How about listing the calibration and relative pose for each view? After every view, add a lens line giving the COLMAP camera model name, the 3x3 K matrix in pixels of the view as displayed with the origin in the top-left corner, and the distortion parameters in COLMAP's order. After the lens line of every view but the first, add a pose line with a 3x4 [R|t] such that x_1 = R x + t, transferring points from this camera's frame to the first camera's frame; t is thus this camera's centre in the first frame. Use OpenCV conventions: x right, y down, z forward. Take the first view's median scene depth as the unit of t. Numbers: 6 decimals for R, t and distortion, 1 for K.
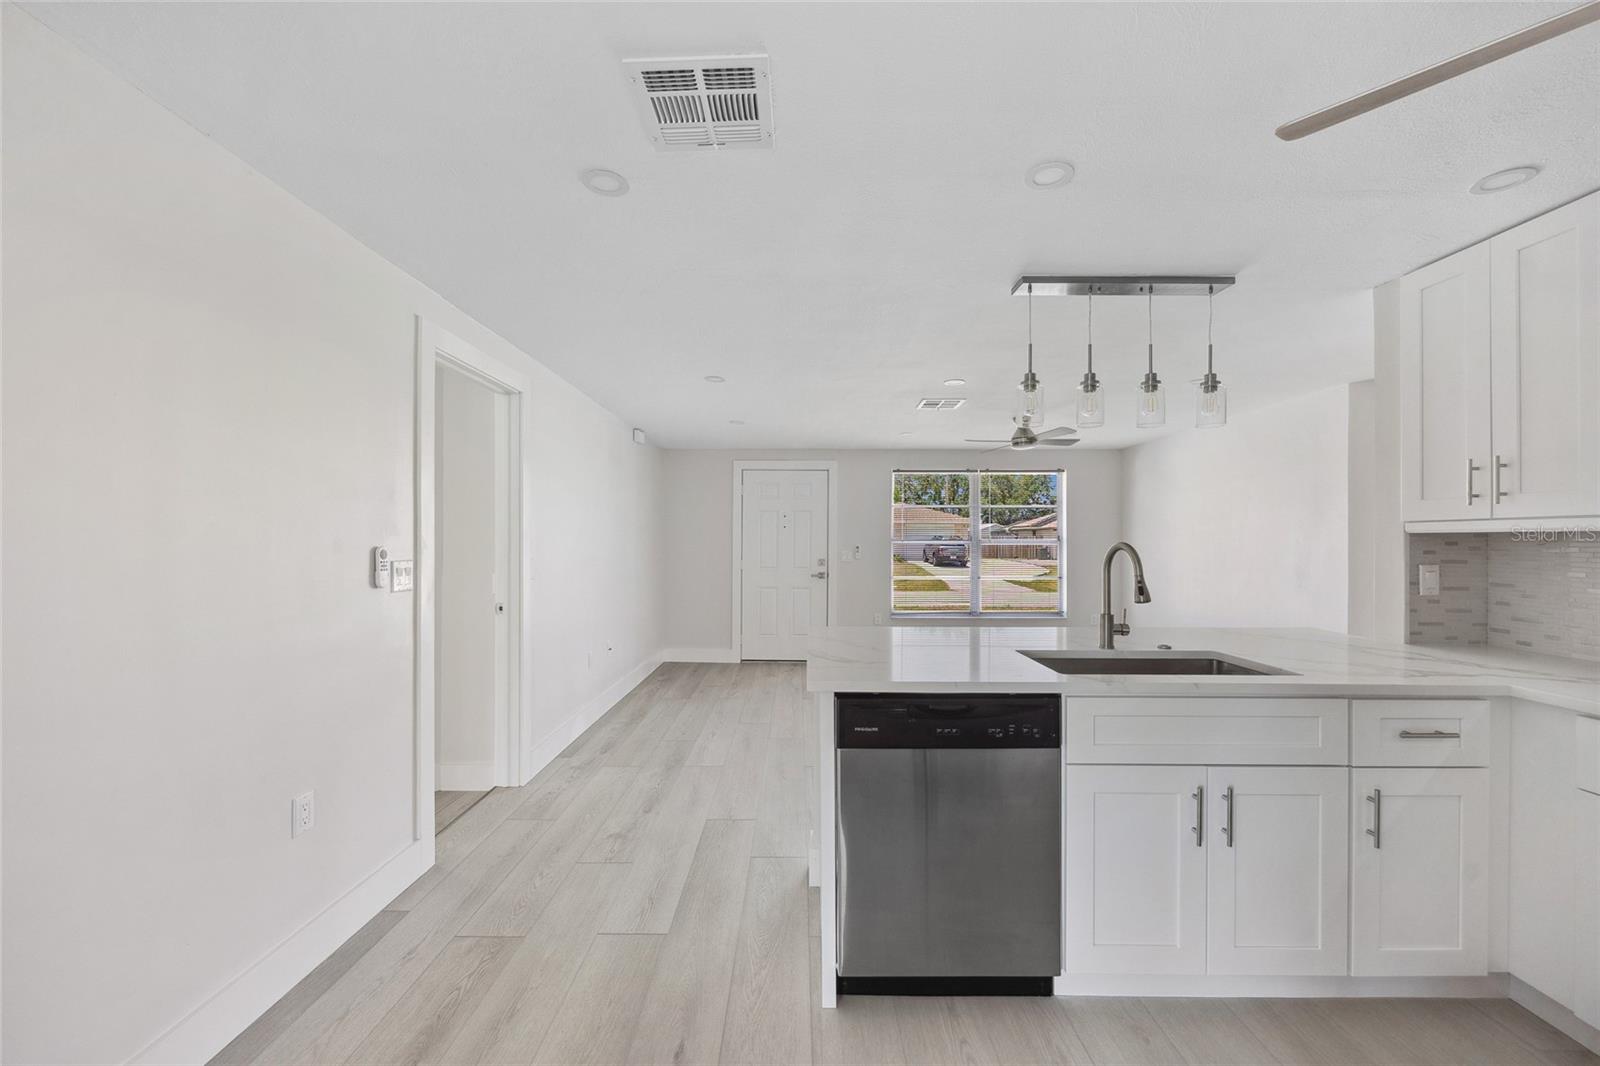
lens RADIAL K [[623.6, 0, 792.5], [0, 623.6, 539.5], [0, 0, 1]] dist [-0.001718, 0.000438]
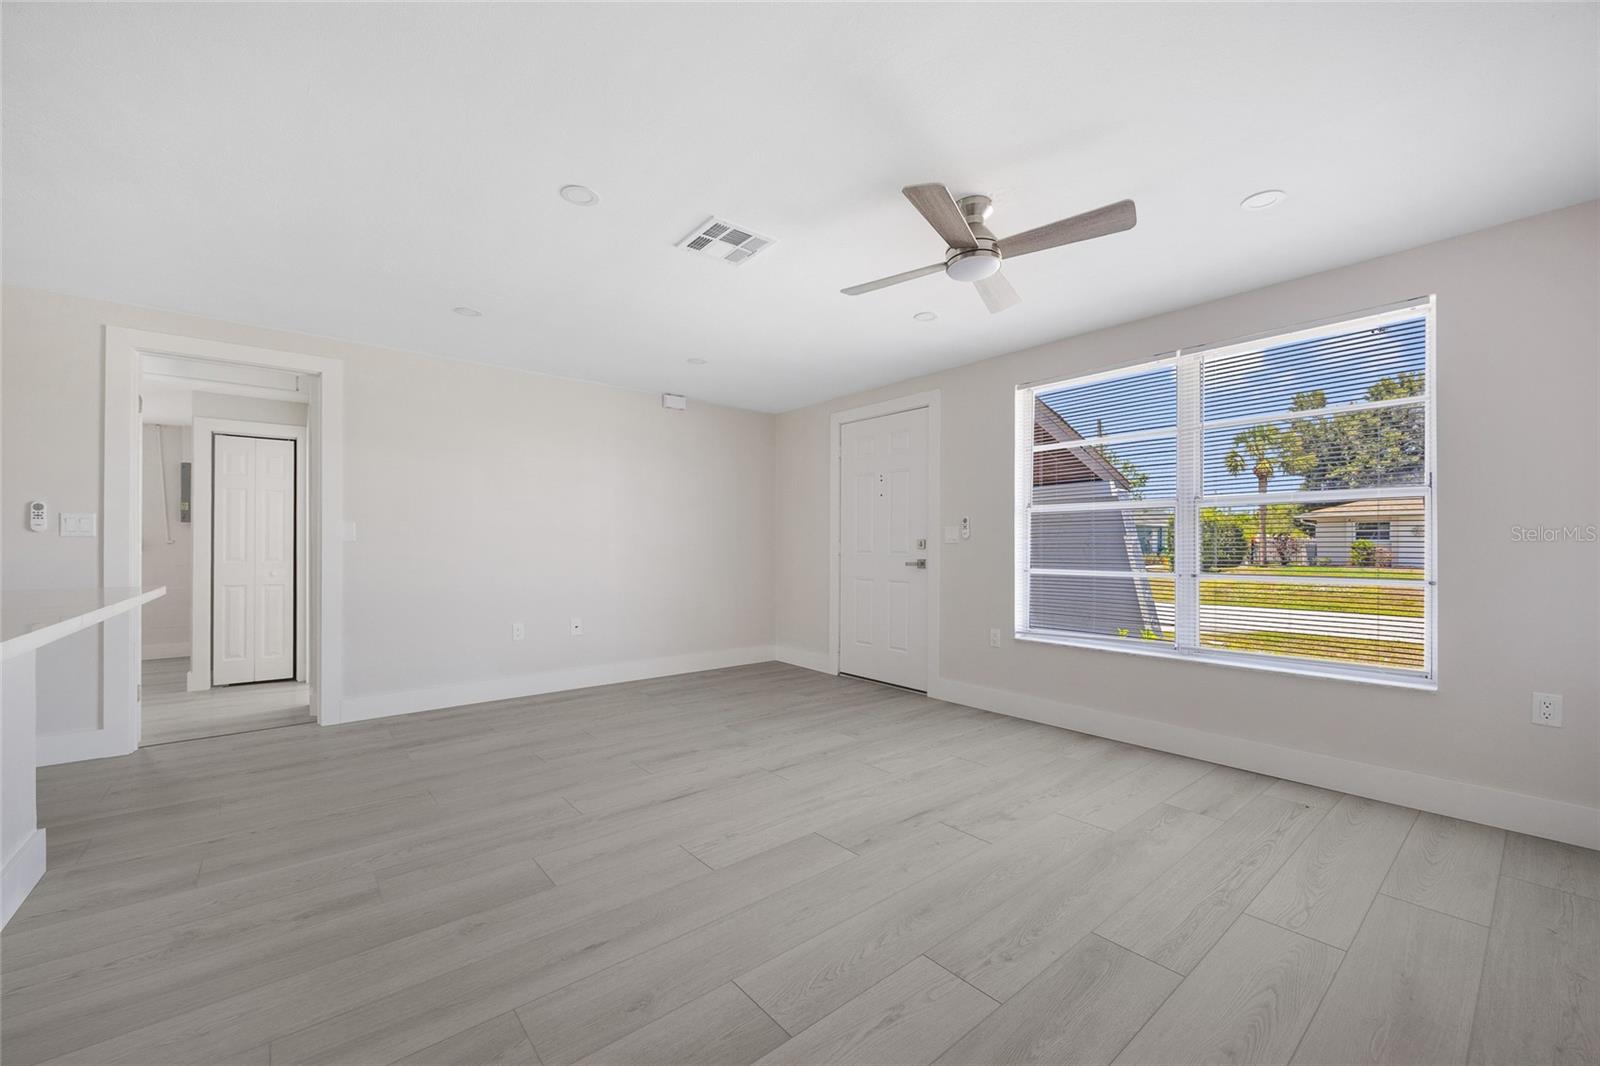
lens RADIAL K [[623.6, 0, 796.4], [0, 623.6, 545.8], [0, 0, 1]] dist [-0.001718, 0.000438]
pose [[0.633959, 0.000167, -0.773367, 1.417011], [0.001113, 0.999999, 0.001128, 0.109694], [0.773366, -0.001575, 0.633958, 1.388918]]
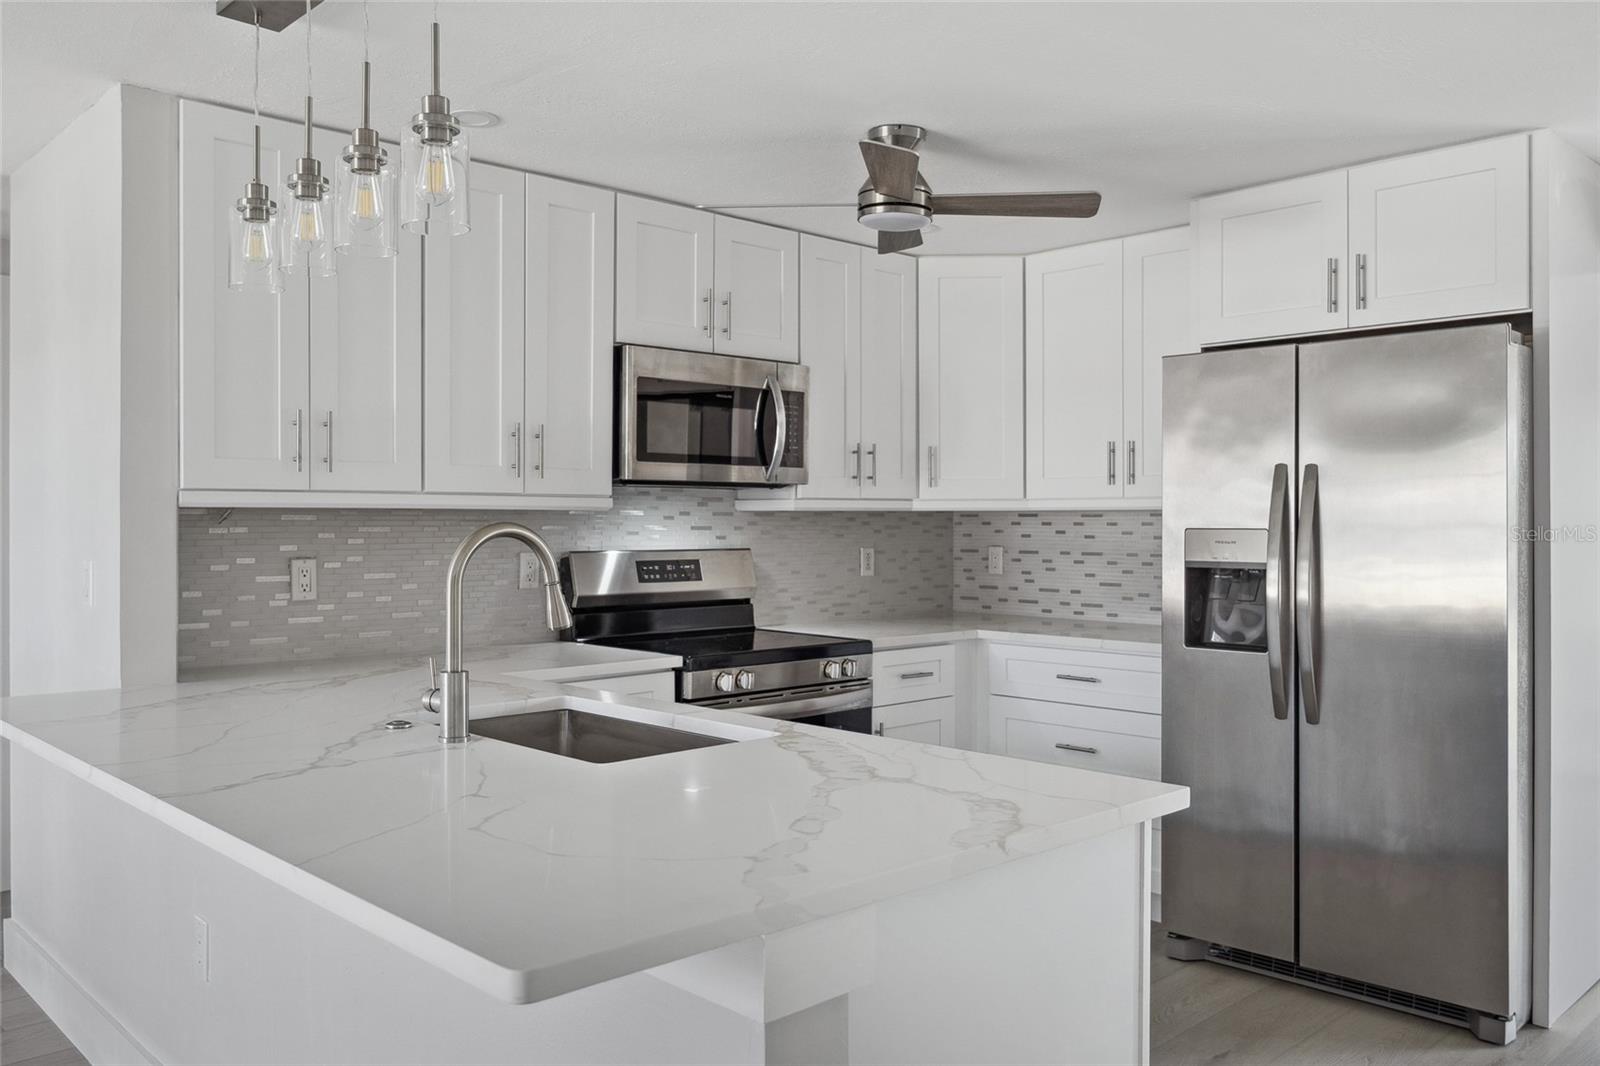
lens RADIAL K [[1268.7, 0, 811.4], [0, 1268.7, 525.9], [0, 0, 1]] dist [-0.001548, -0.003222]
pose [[-0.702778, -0.004945, 0.711392, -0.388206], [-0.002158, 0.999986, 0.004820, 0.001540], [-0.711406, 0.001852, -0.702779, 1.496464]]
